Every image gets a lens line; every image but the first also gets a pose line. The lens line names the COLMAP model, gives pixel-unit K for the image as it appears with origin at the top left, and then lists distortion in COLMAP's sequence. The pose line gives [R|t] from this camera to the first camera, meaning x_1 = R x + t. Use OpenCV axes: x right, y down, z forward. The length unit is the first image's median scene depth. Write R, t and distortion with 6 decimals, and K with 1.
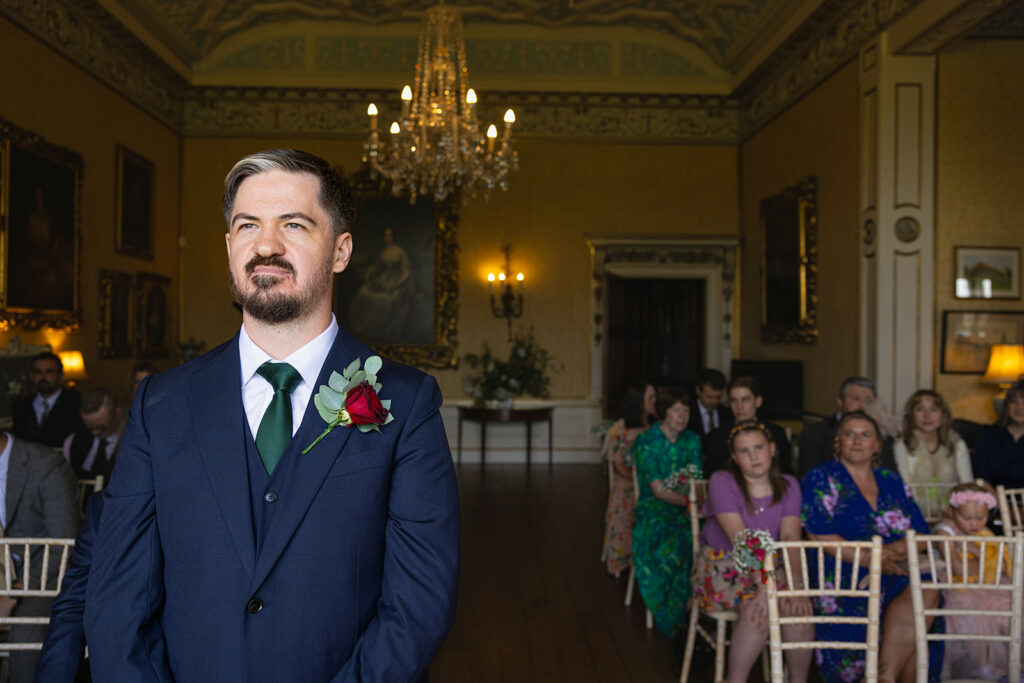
lens RADIAL K [[820.3, 0, 512.0], [0, 820.3, 341.5], [0, 0, 1]] dist [-0.008941, 0.006672]
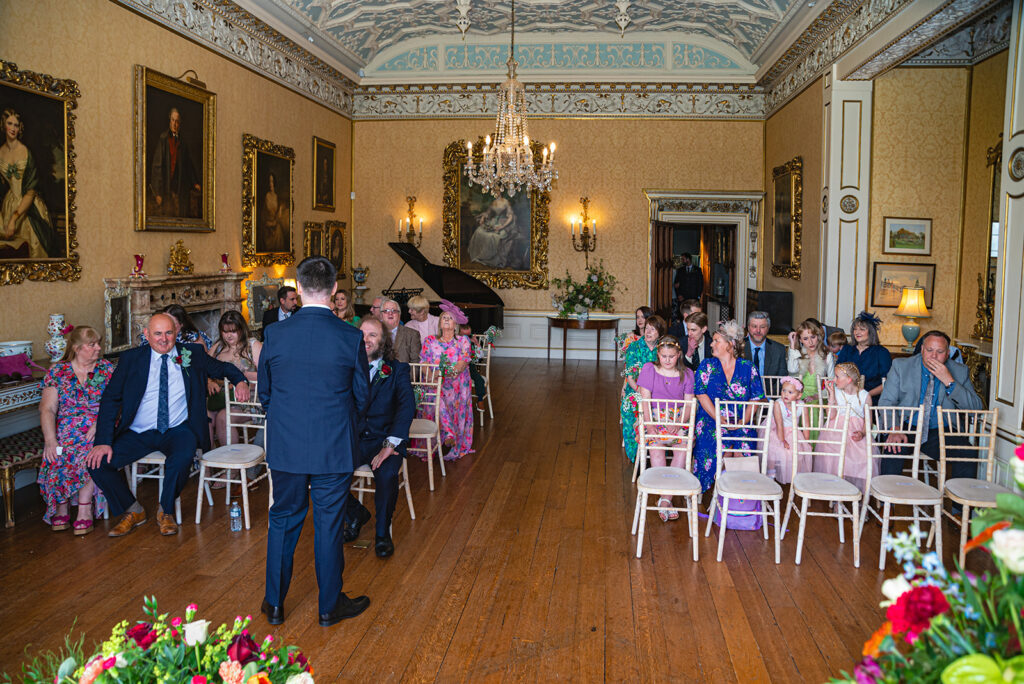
lens RADIAL K [[894.2, 0, 512.0], [0, 894.2, 342.0], [0, 0, 1]] dist [-0.184852, 0.198487]
pose [[0.983340, 0.029567, -0.179358, 0.145471], [-0.006709, 0.991914, 0.126736, -0.067822], [0.181655, -0.123421, 0.975586, -0.463649]]
